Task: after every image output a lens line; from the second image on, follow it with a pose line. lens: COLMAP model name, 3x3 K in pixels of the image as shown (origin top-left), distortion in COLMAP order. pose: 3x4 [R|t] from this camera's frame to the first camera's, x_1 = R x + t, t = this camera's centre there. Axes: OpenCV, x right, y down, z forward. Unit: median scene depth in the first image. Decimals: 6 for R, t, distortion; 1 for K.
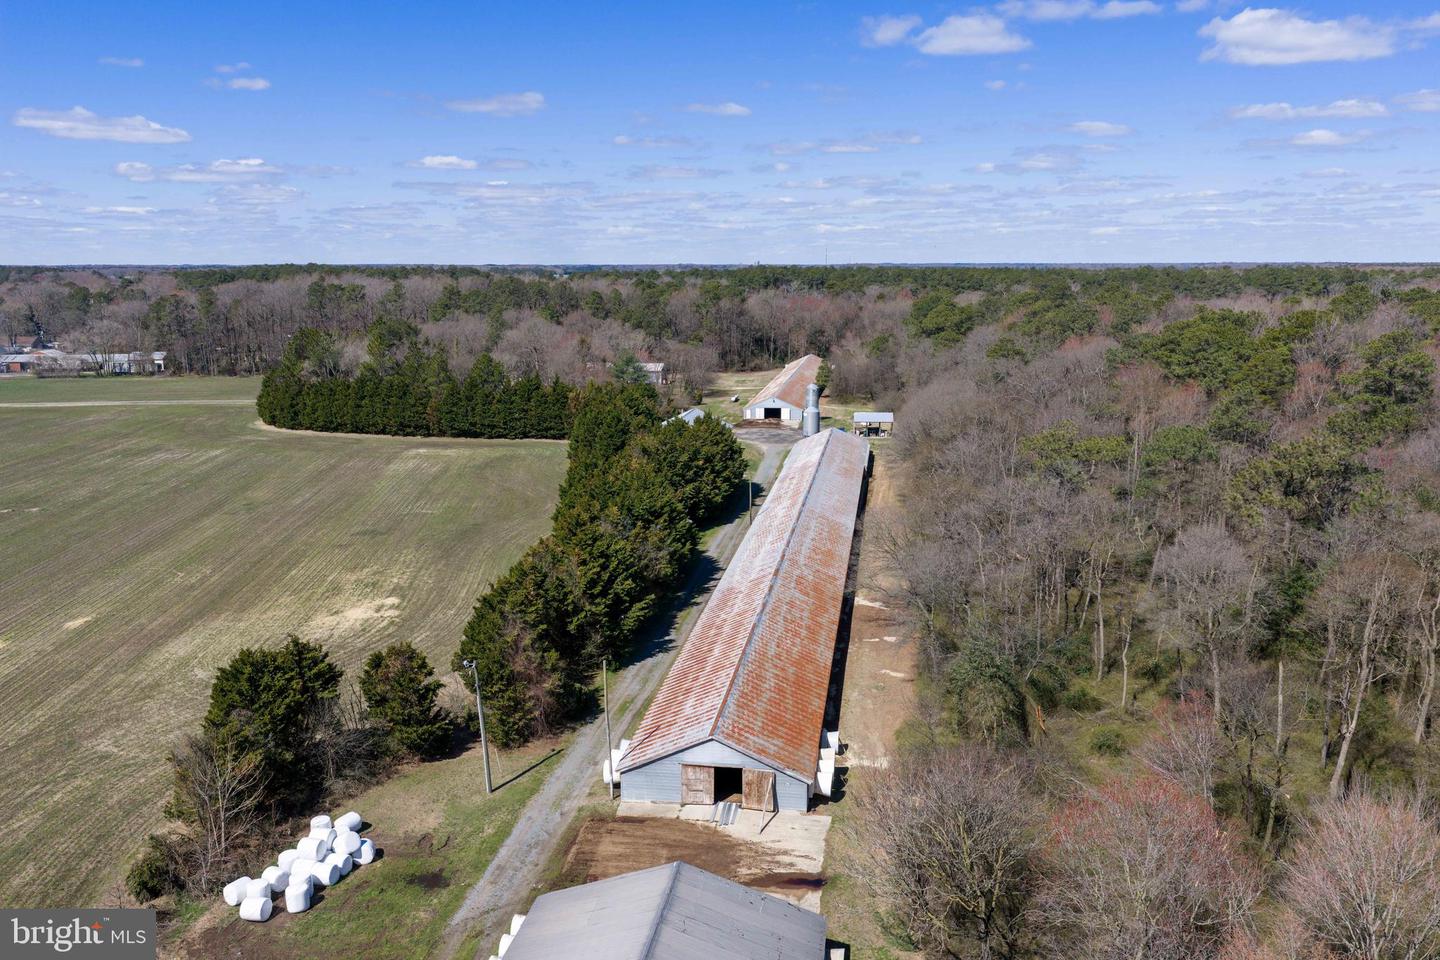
lens RADIAL K [[1188.8, 0, 724.9], [0, 1188.8, 487.3], [0, 0, 1]] dist [0.013007, -0.014218]
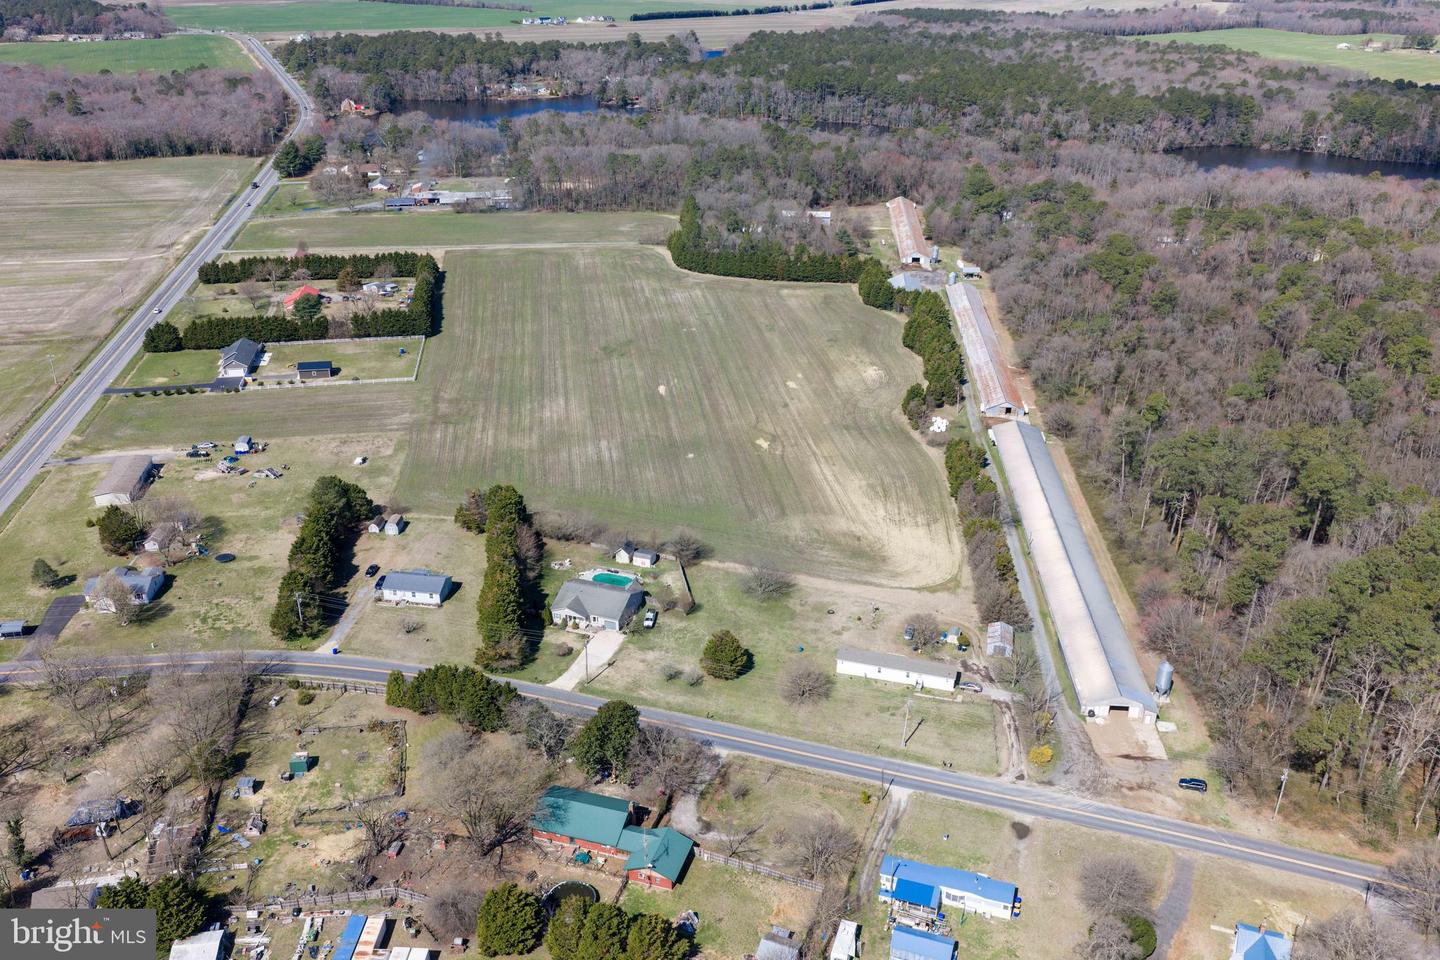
lens RADIAL K [[1188.8, 0, 724.9], [0, 1188.8, 487.3], [0, 0, 1]] dist [0.013007, -0.014218]
pose [[0.998062, -0.016329, 0.060054, -0.494546], [0.000673, 0.967740, 0.251950, -0.234104], [-0.062230, -0.251421, 0.965875, -1.280928]]
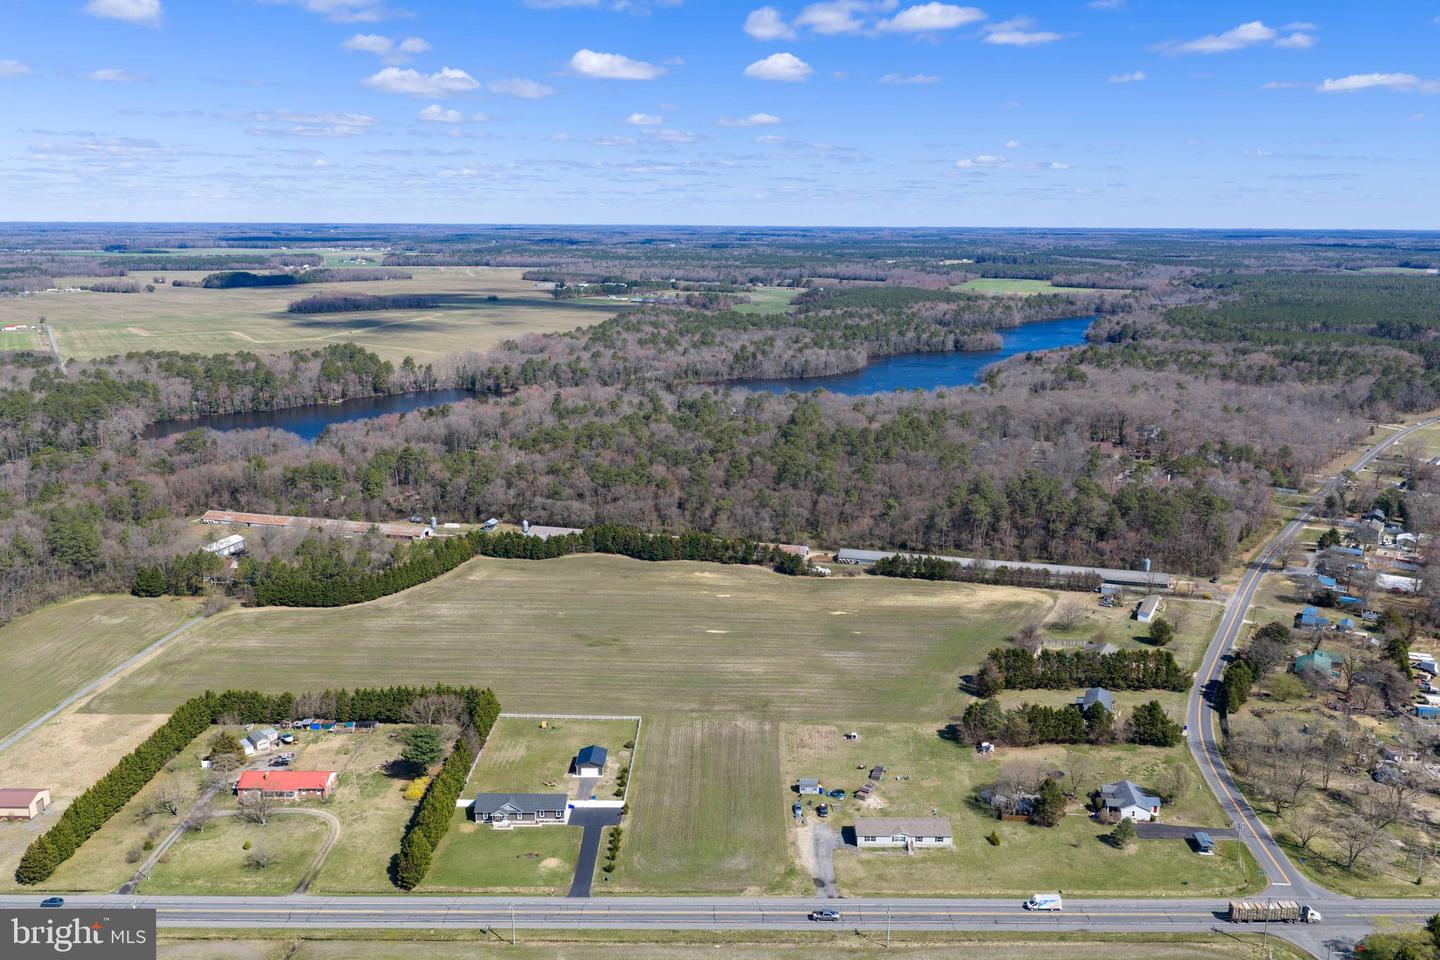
lens RADIAL K [[1200.5, 0, 722.4], [0, 1200.5, 440.4], [0, 0, 1]] dist [0.008087, -0.013255]
pose [[0.127442, -0.180163, 0.975346, -2.419552], [0.178816, 0.971425, 0.156074, -0.569226], [-0.975594, 0.154517, 0.156017, 0.072130]]
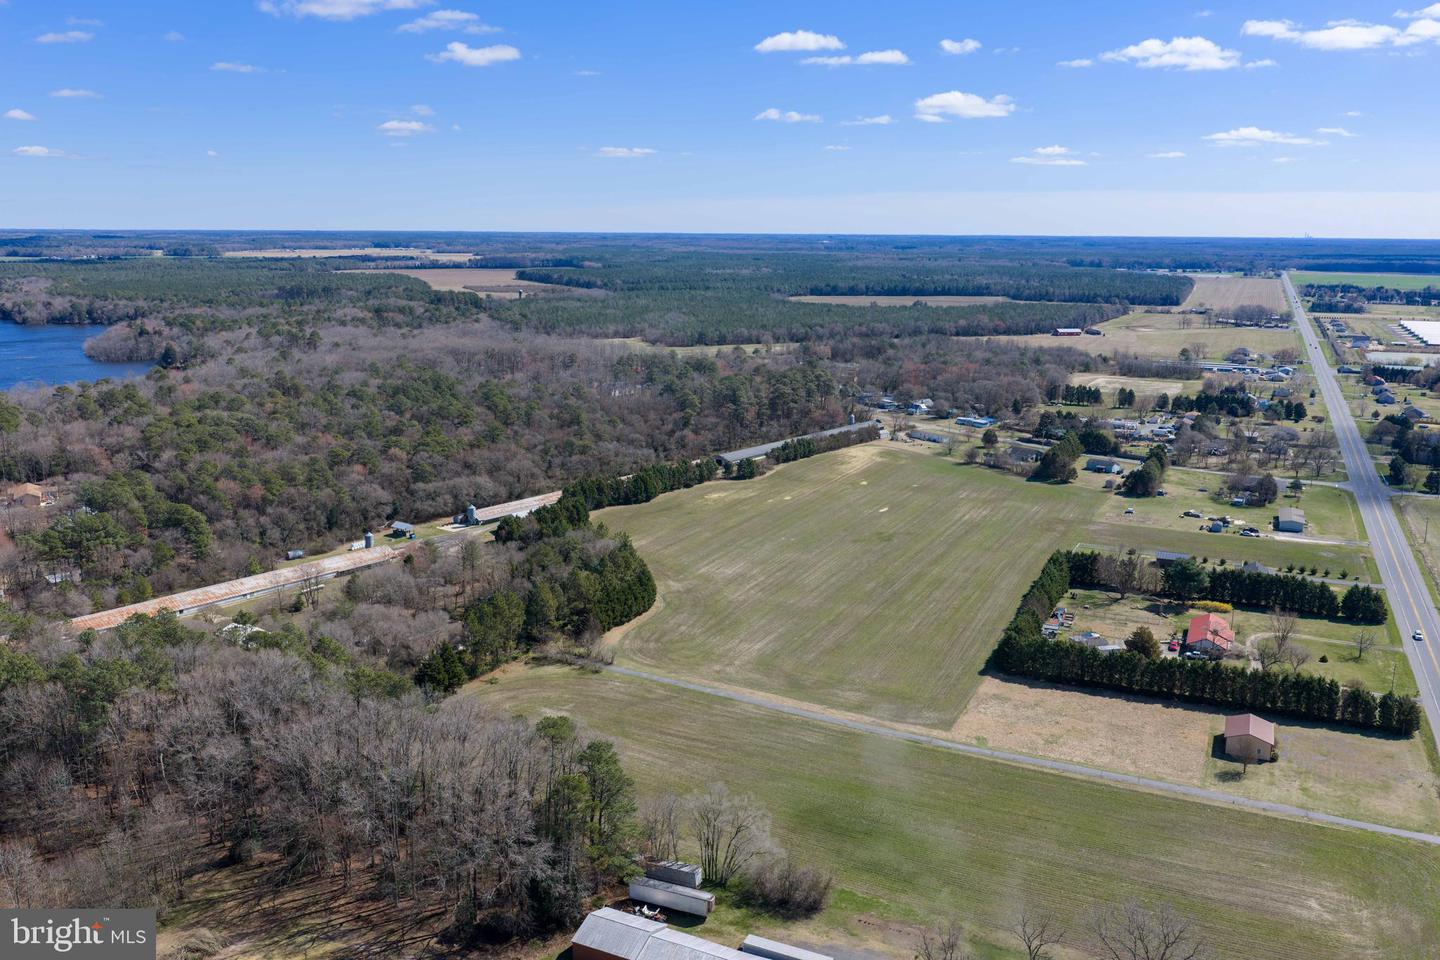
lens RADIAL K [[1188.8, 0, 724.9], [0, 1188.8, 487.3], [0, 0, 1]] dist [0.013007, -0.014218]
pose [[-0.860357, -0.115481, 0.496438, -1.322196], [0.086256, 0.926958, 0.365115, -0.806740], [-0.502341, 0.356950, -0.787554, 2.331302]]
